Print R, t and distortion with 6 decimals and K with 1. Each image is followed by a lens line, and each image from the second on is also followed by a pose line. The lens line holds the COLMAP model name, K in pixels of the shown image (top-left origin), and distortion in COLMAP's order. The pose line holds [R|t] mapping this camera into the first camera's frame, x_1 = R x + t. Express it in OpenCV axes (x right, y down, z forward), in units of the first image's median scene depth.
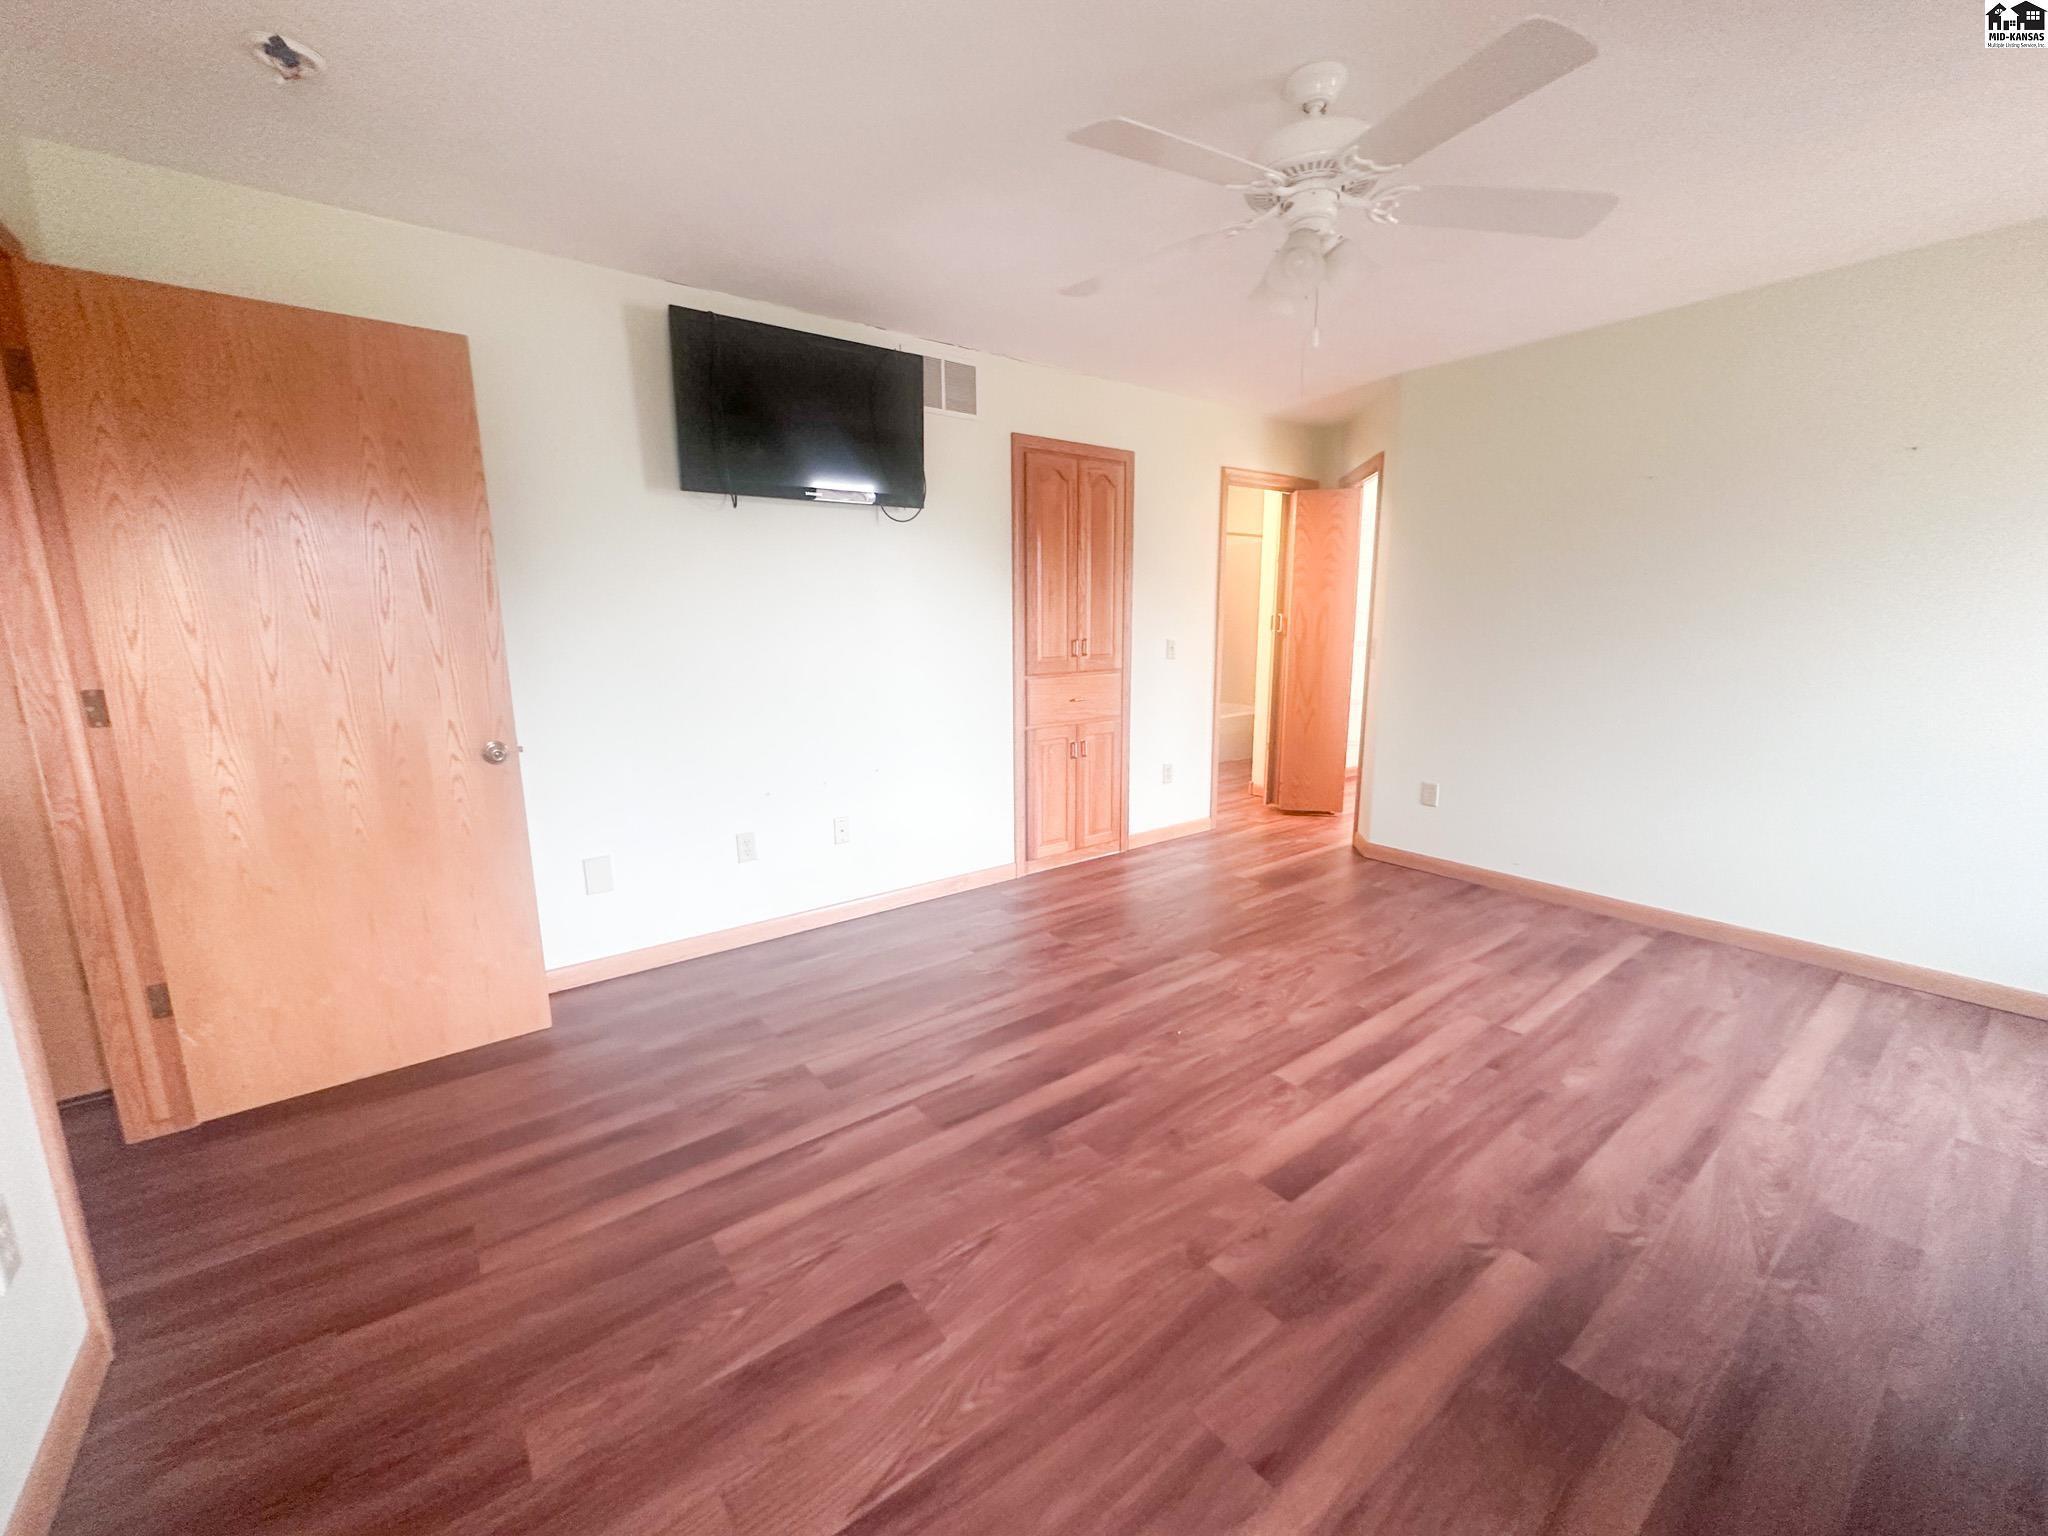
lens RADIAL K [[817.9, 0, 1024.0], [0, 817.9, 768.0], [0, 0, 1]] dist [-0.002156, 0.000142]
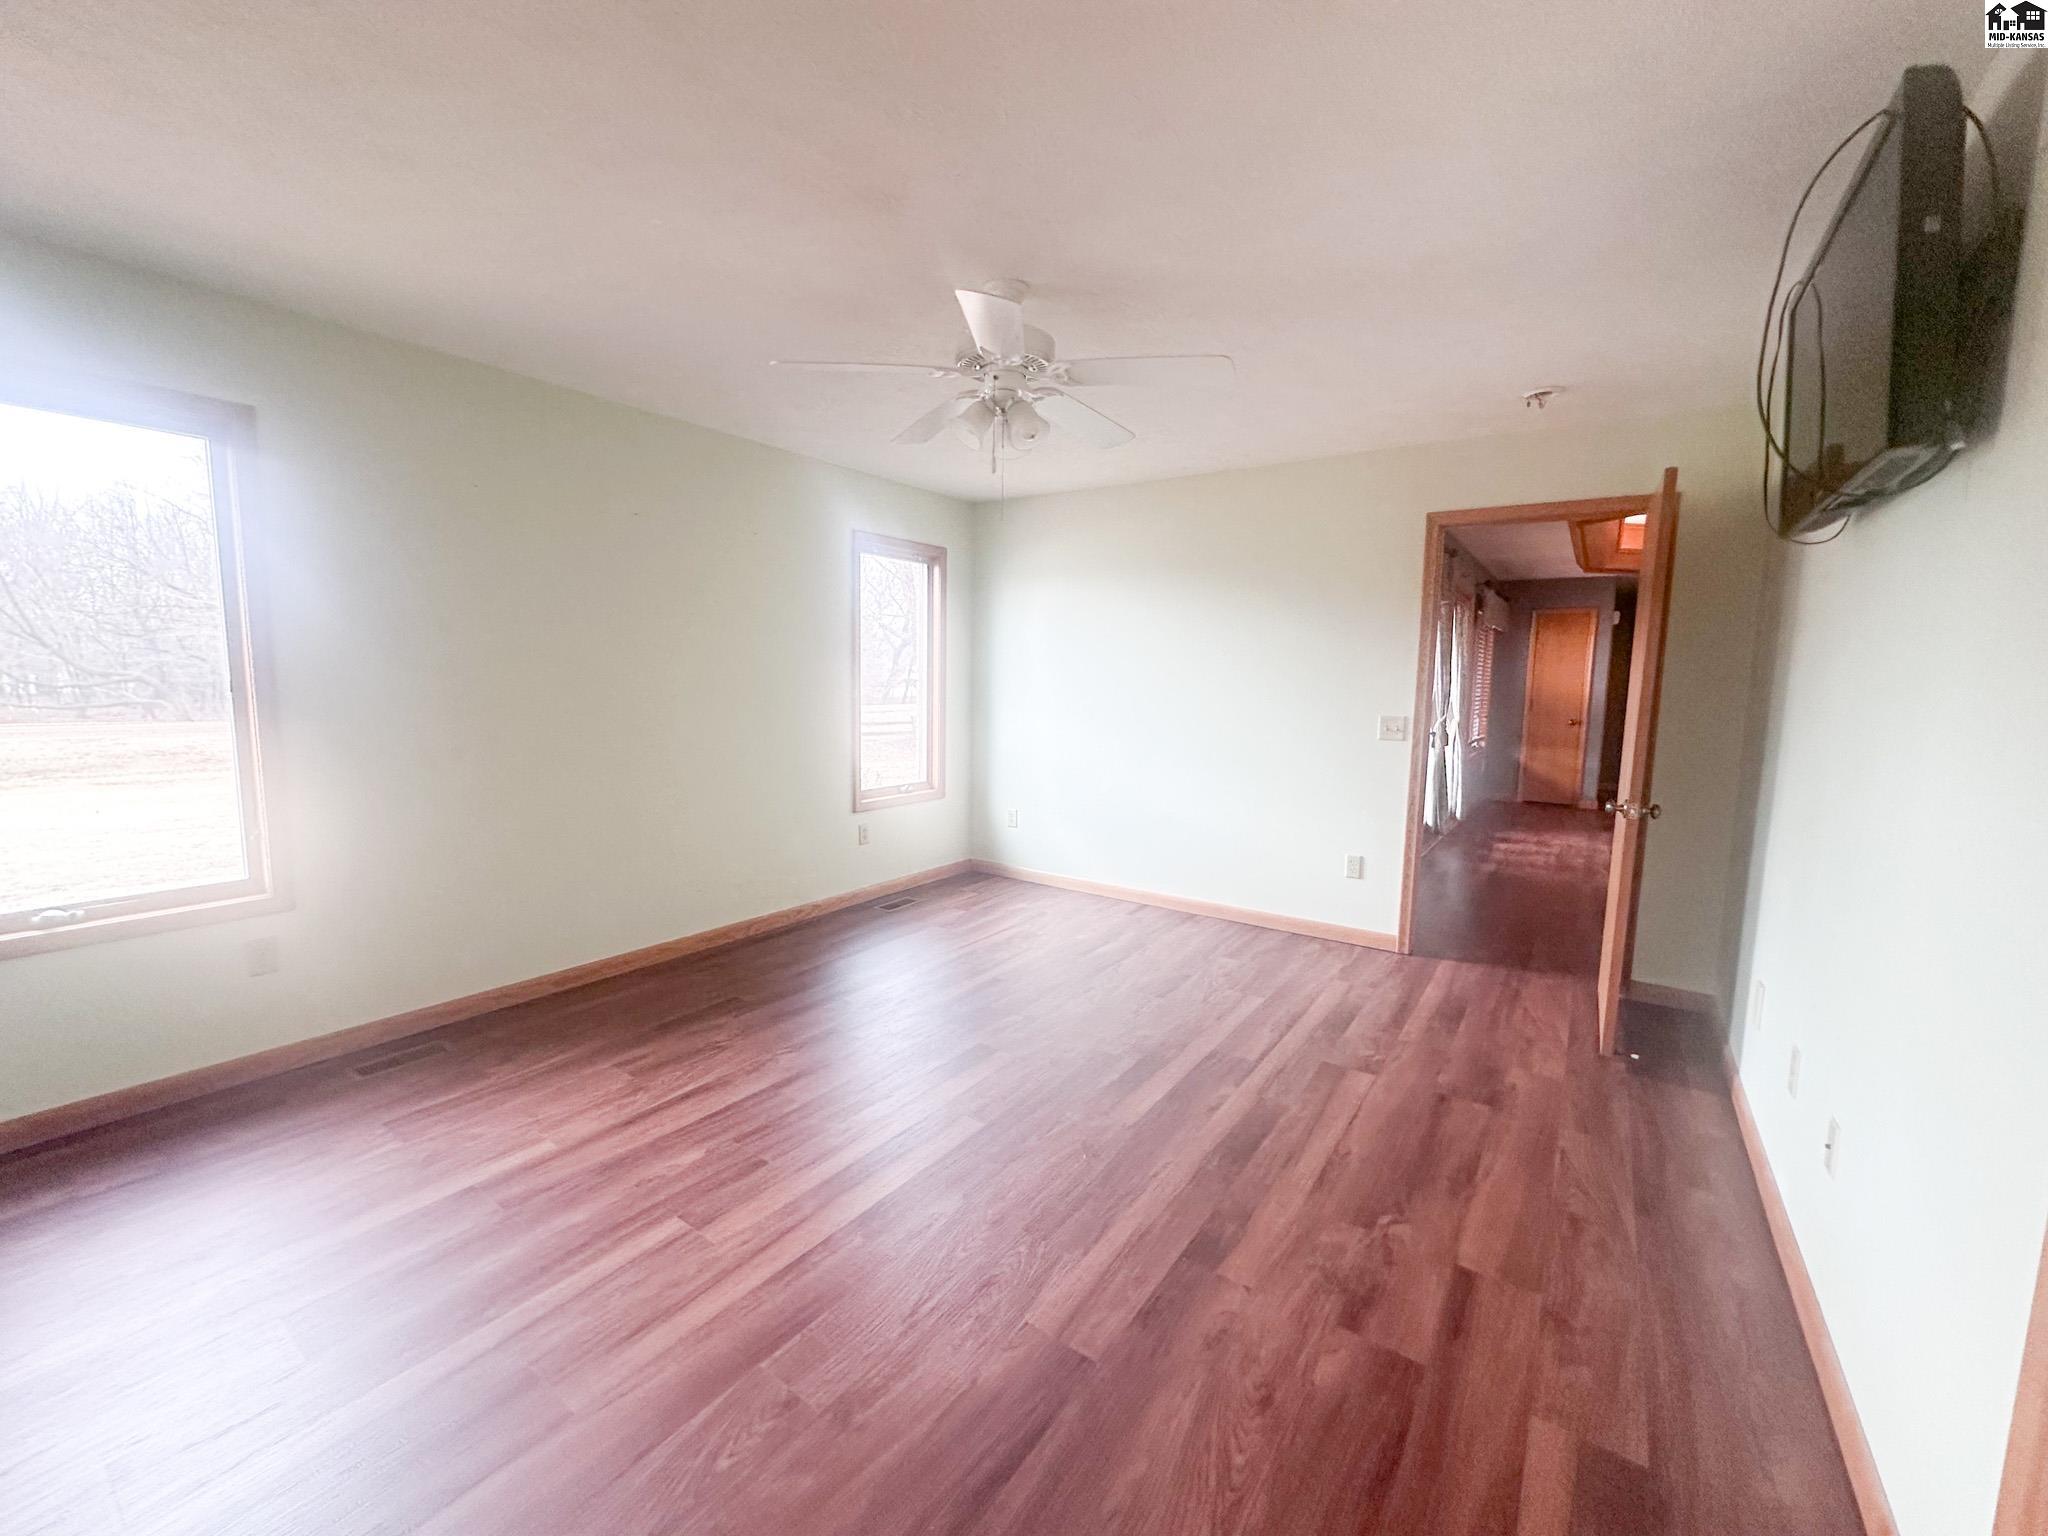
lens RADIAL K [[819.0, 0, 1024.0], [0, 819.0, 768.0], [0, 0, 1]] dist [-0.004164, 0.000449]
pose [[-0.954771, 0.022514, -0.296489, 0.448937], [-0.067839, 0.954337, 0.290928, -0.298351], [0.289500, 0.297883, -0.909646, 1.472261]]
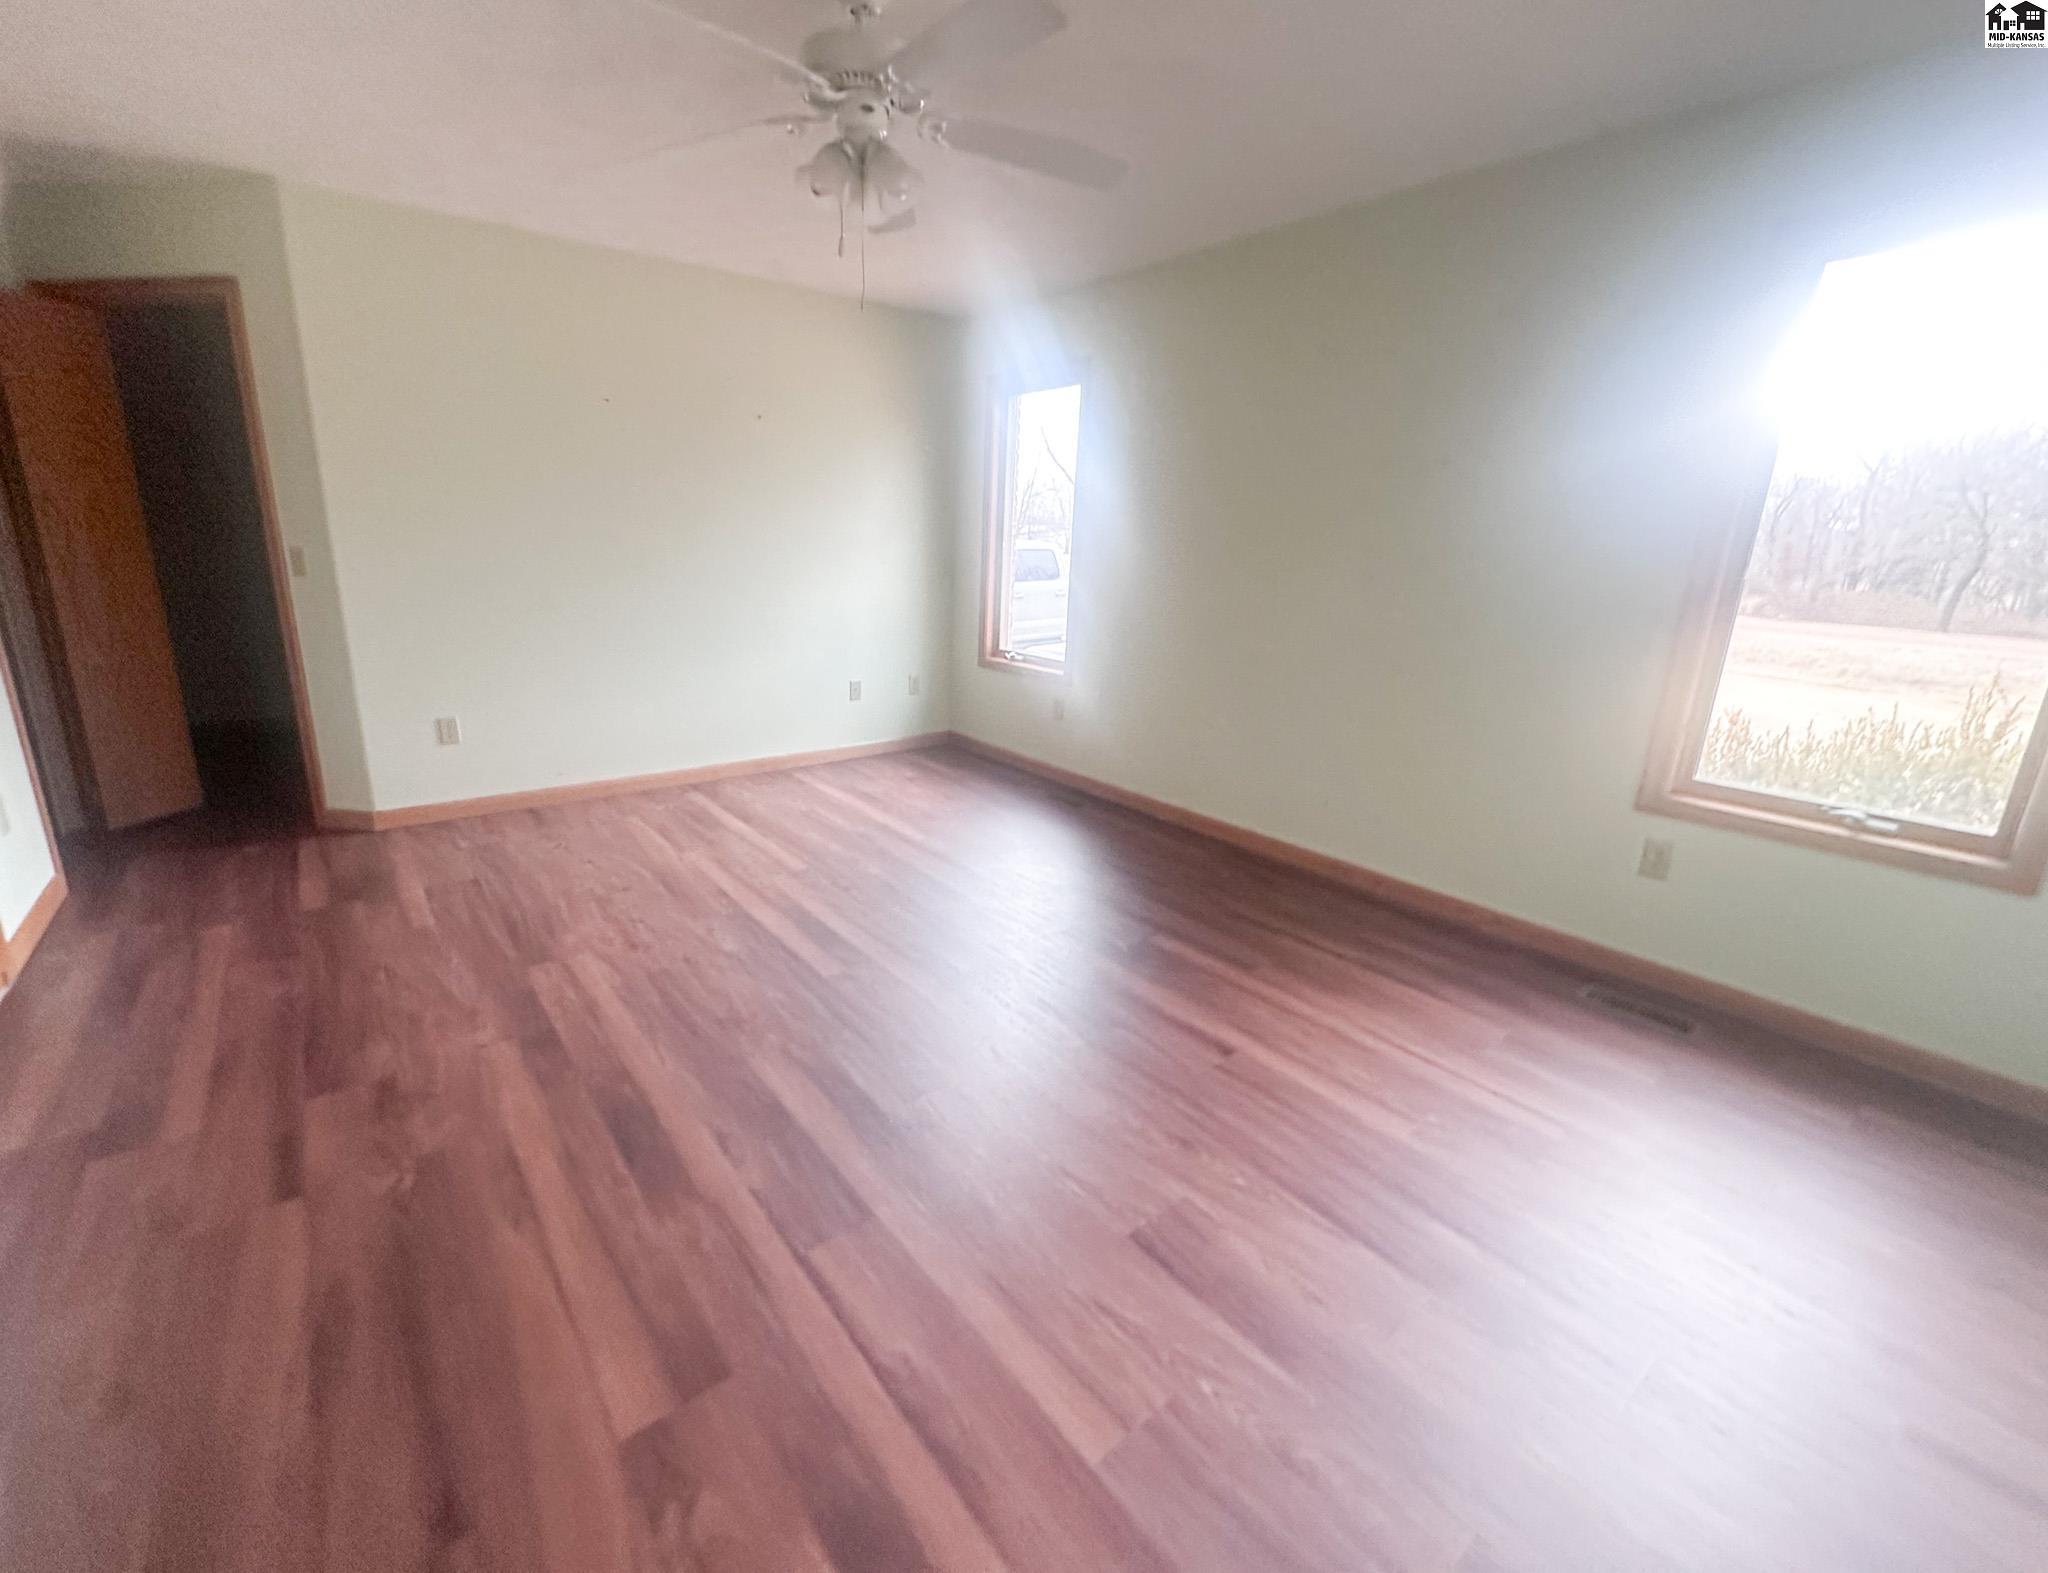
lens RADIAL K [[851.1, 0, 973.6], [0, 851.1, 790.9], [0, 0, 1]] dist [-0.009488, -0.000050]
pose [[0.001112, -0.280565, 0.959835, -0.532775], [0.157573, 0.947893, 0.276892, -0.094863], [-0.987507, 0.150936, 0.045264, 0.585156]]
